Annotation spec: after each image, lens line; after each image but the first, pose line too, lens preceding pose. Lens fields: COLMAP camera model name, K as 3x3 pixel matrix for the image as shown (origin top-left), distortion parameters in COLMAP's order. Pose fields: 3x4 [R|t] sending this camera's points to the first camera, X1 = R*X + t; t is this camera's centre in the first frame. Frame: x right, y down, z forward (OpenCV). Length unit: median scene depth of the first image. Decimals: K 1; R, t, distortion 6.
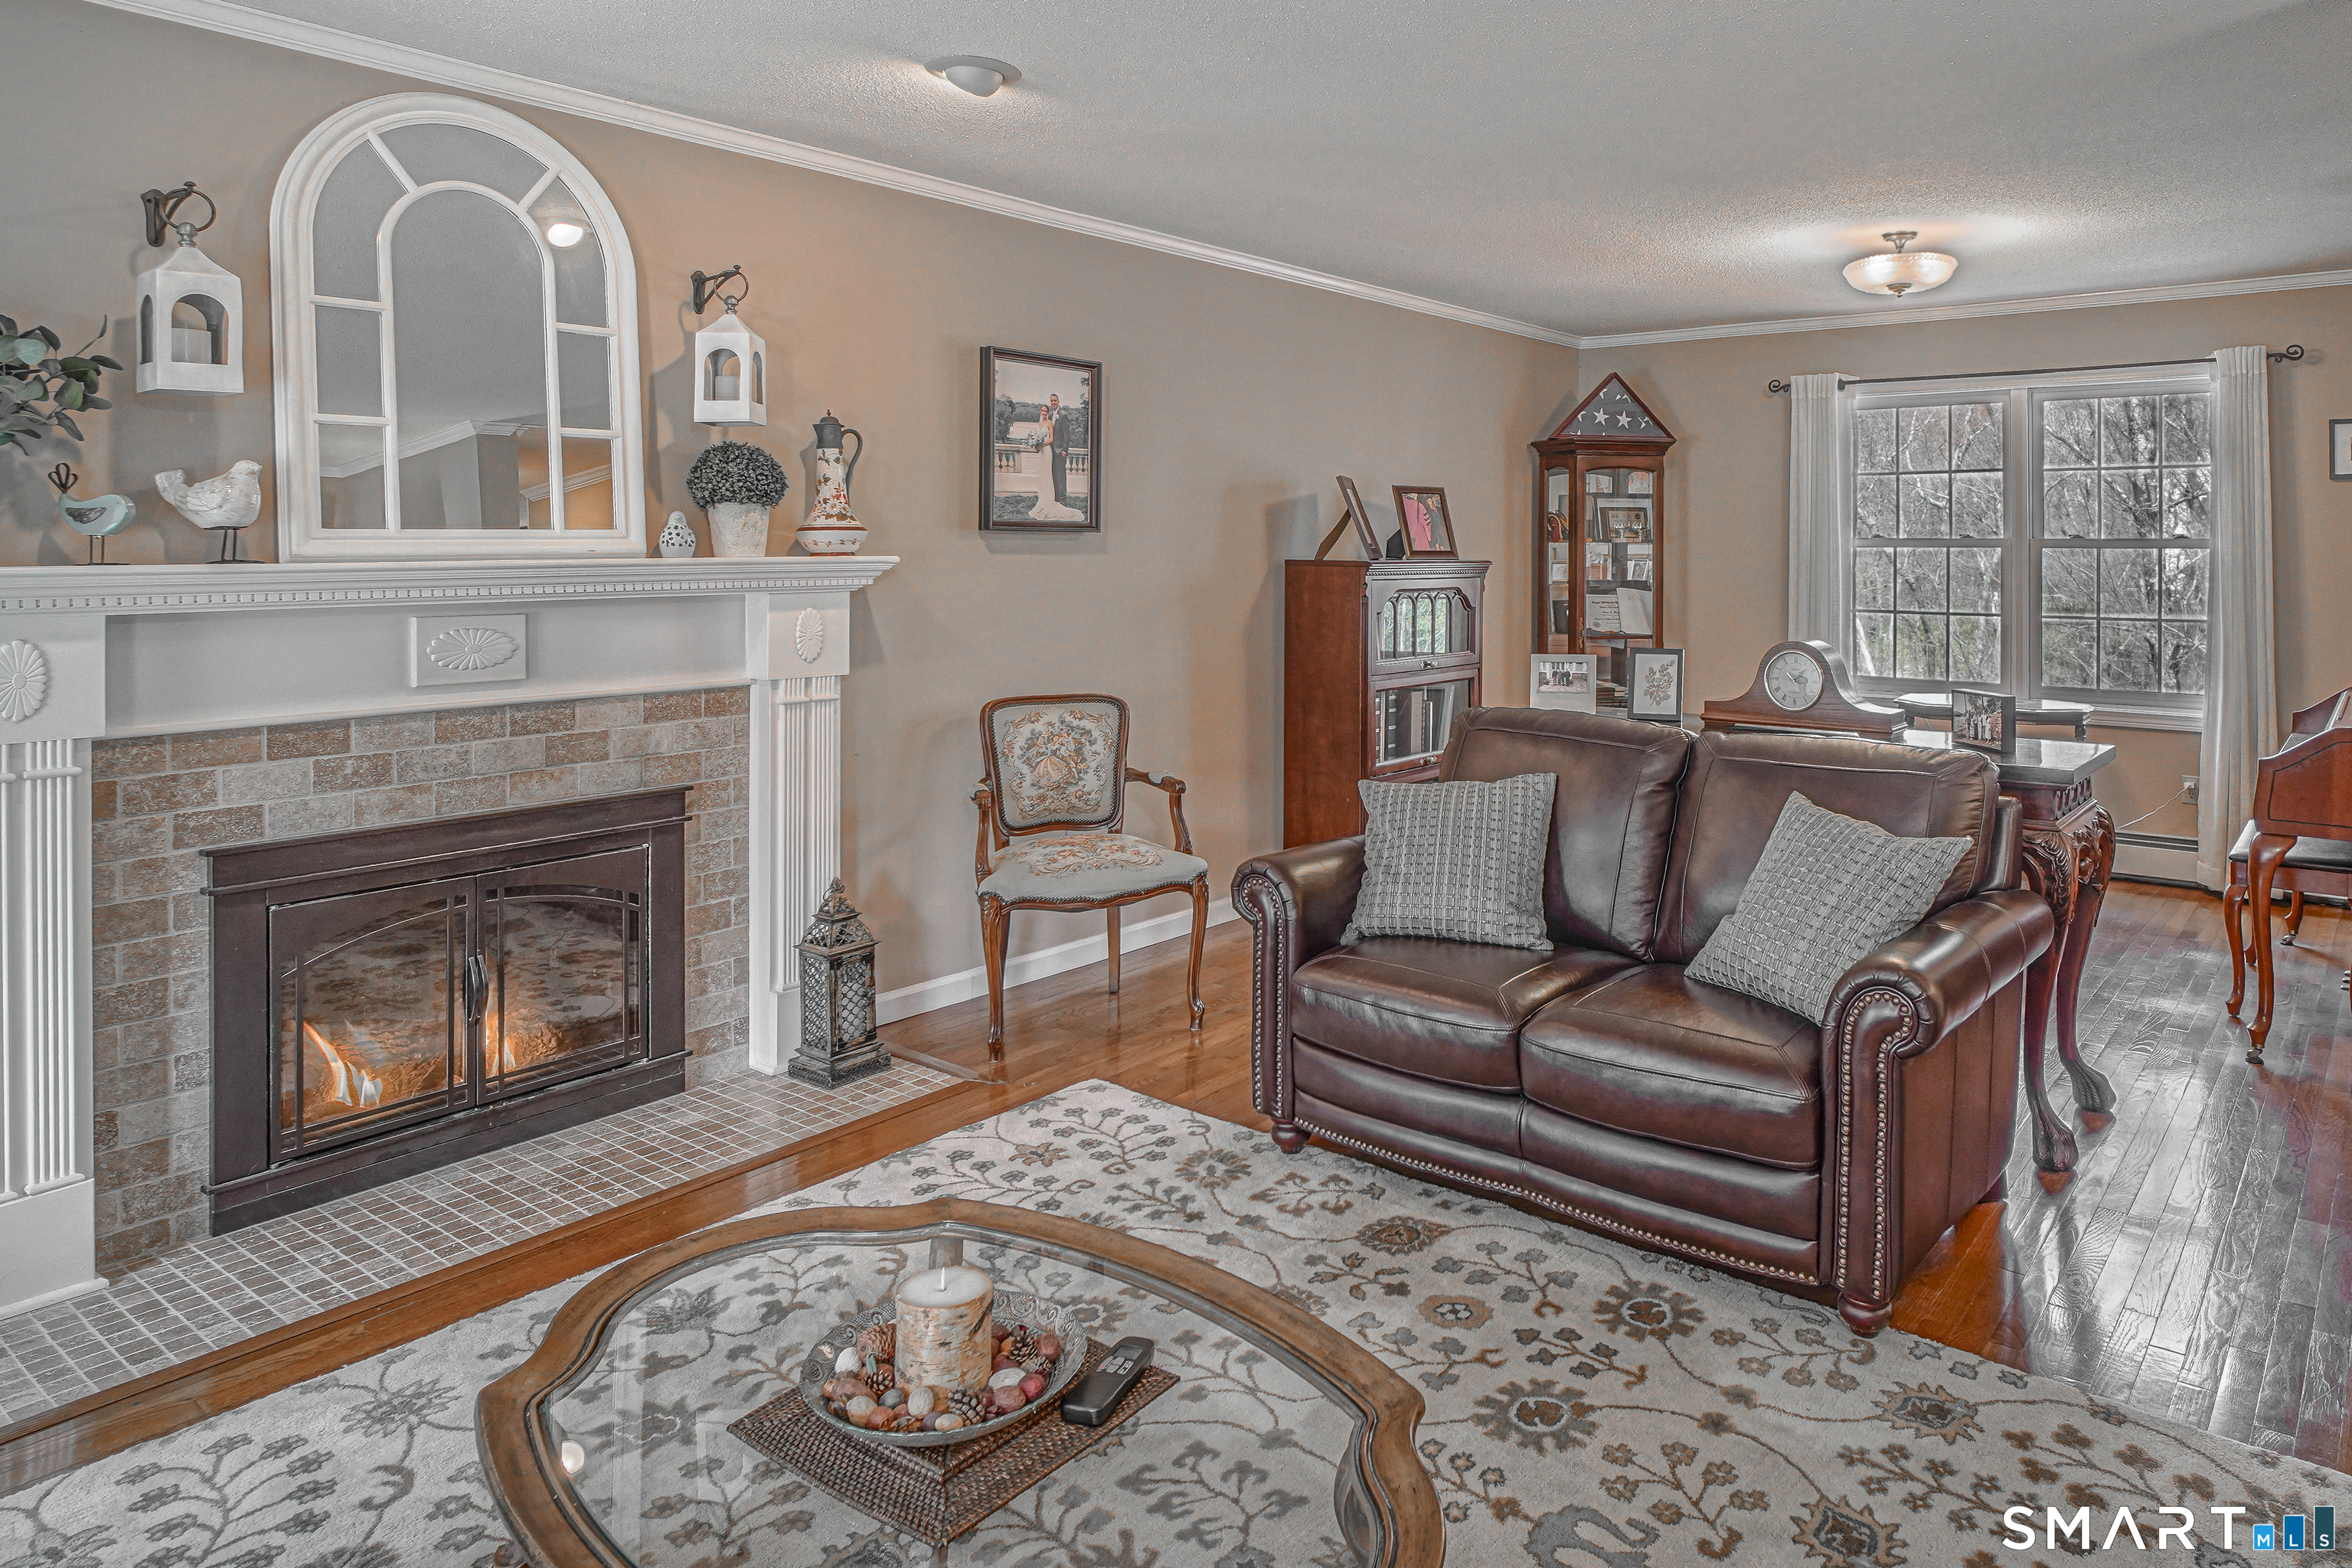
lens RADIAL K [[1204.1, 0, 1182.5], [0, 1204.1, 781.1], [0, 0, 1]] dist [0.001378, 0.001362]
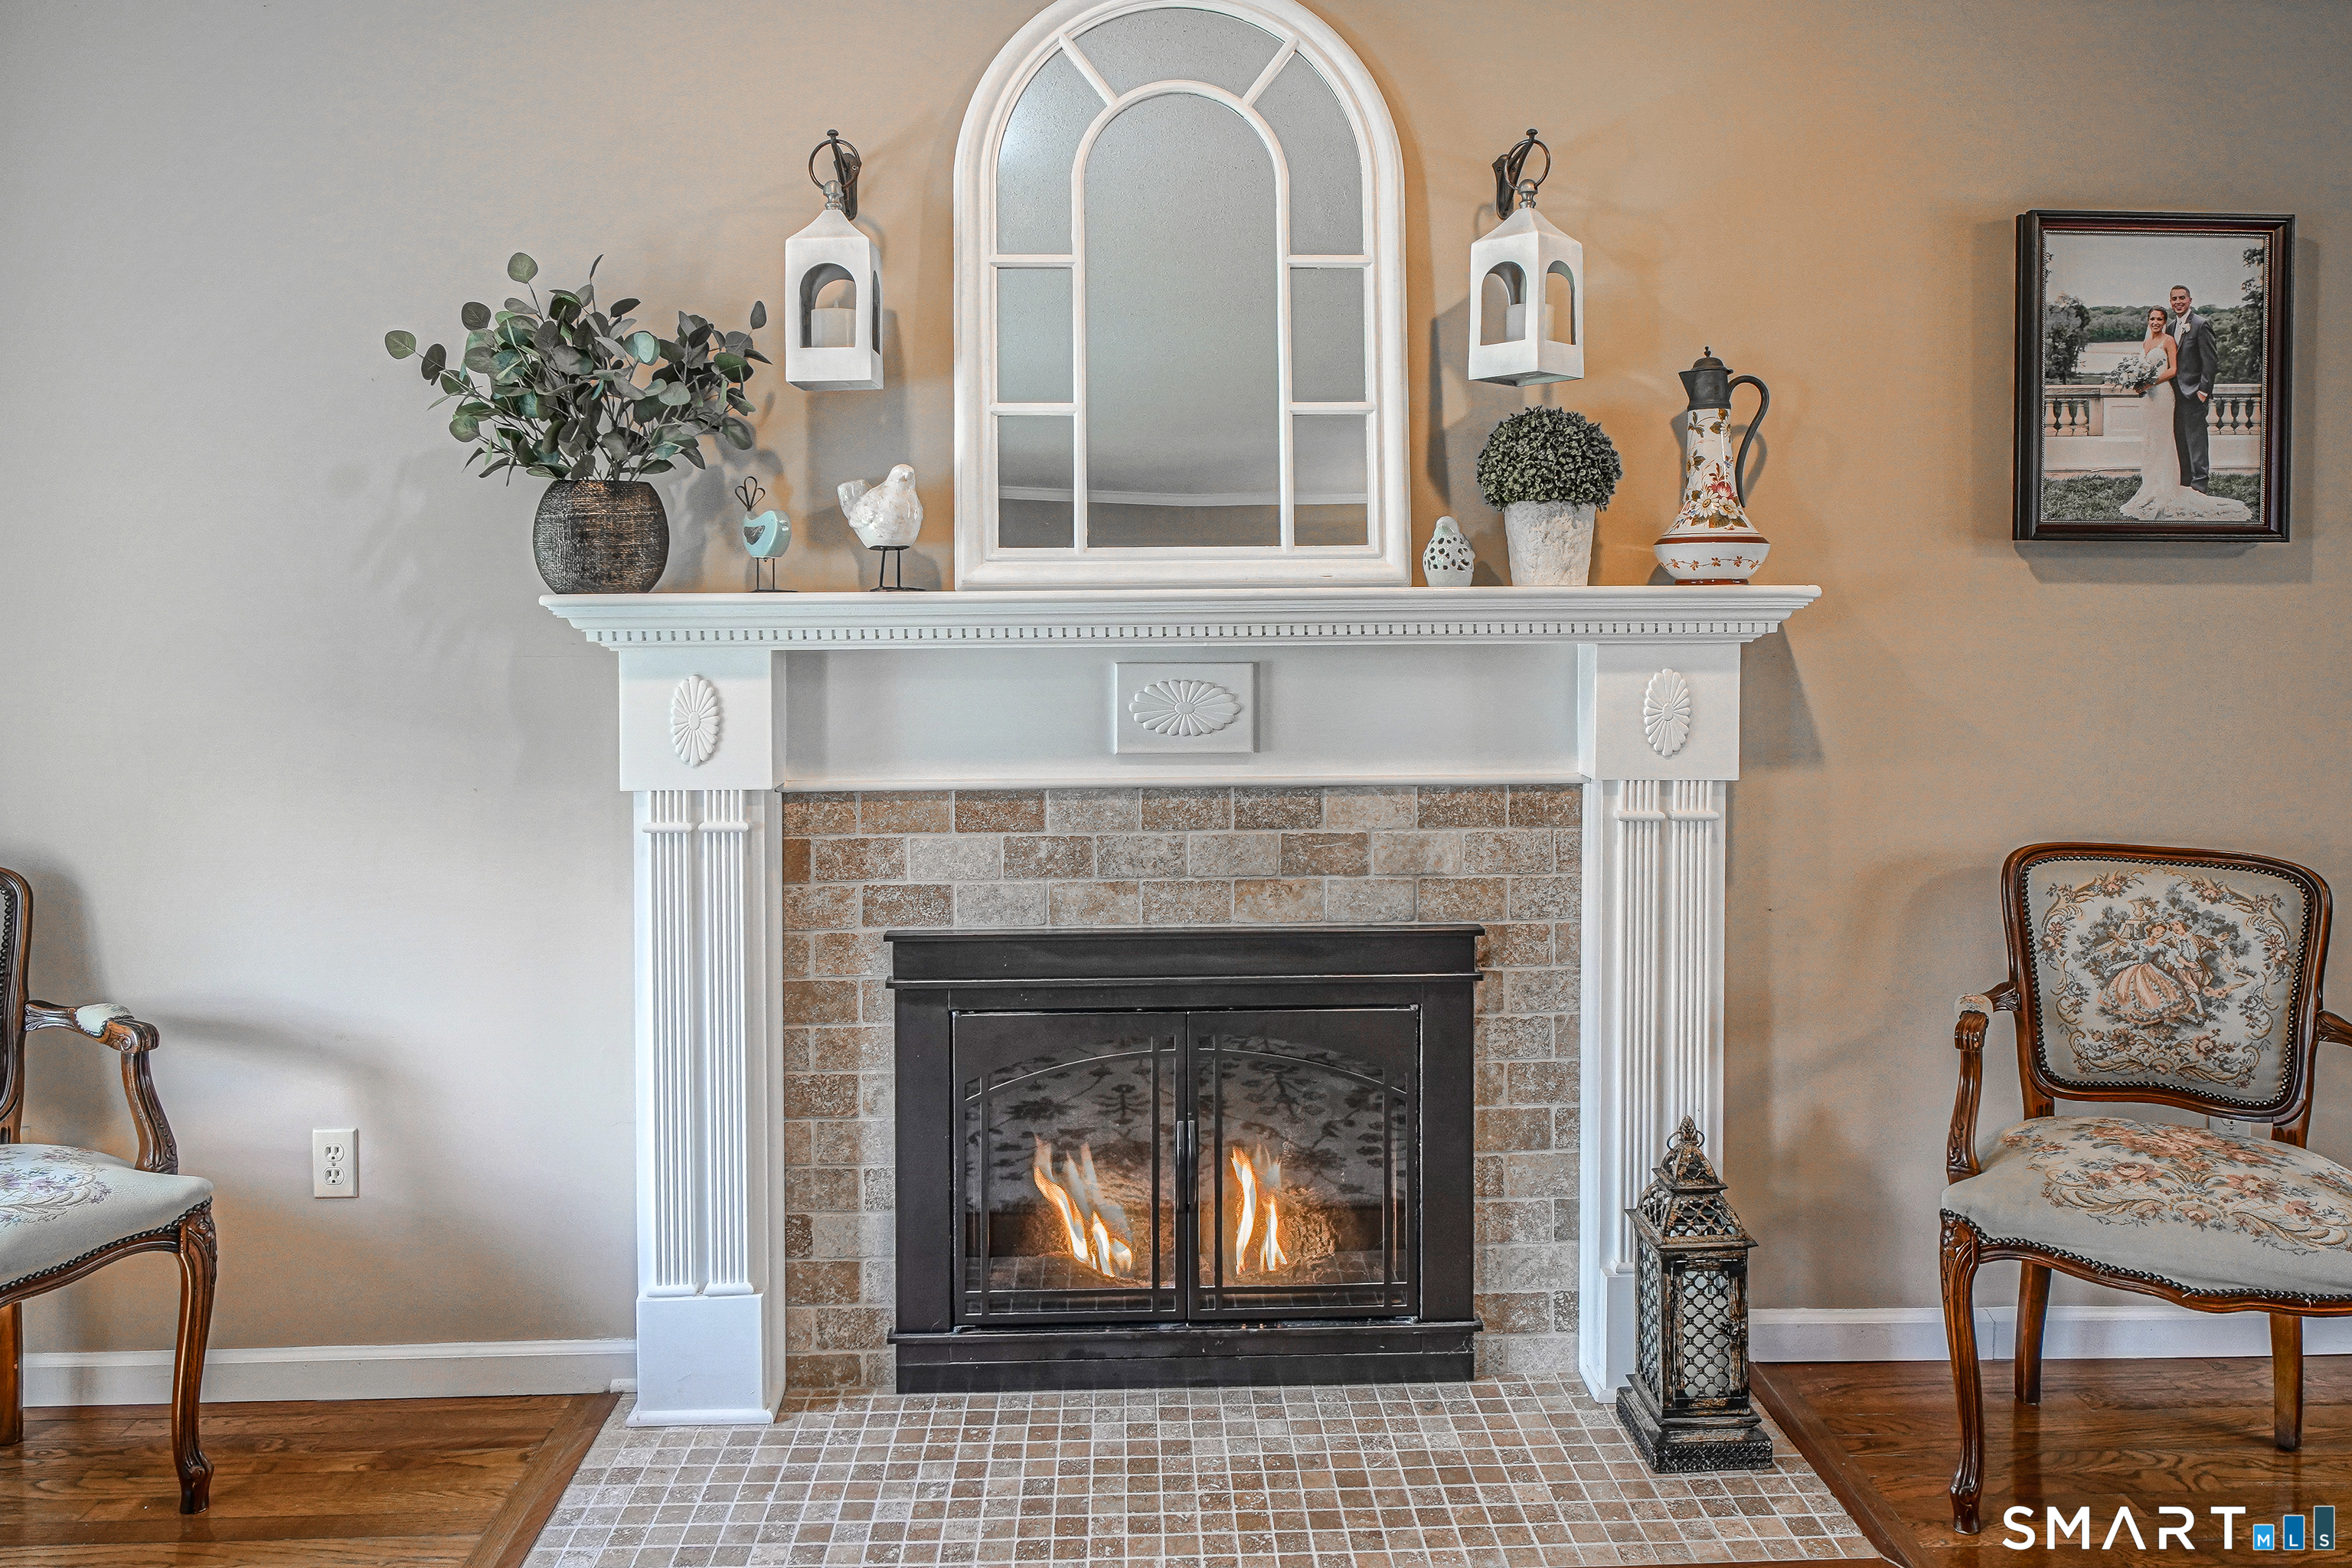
lens RADIAL K [[1598.9, 0, 1176.3], [0, 1598.9, 672.6], [0, 0, 1]] dist [-0.001660, -0.001006]
pose [[0.738546, 0.040956, -0.672958, 0.054584], [-0.127836, 0.988553, -0.080133, -0.047223], [0.661972, 0.145210, 0.735328, 0.251427]]
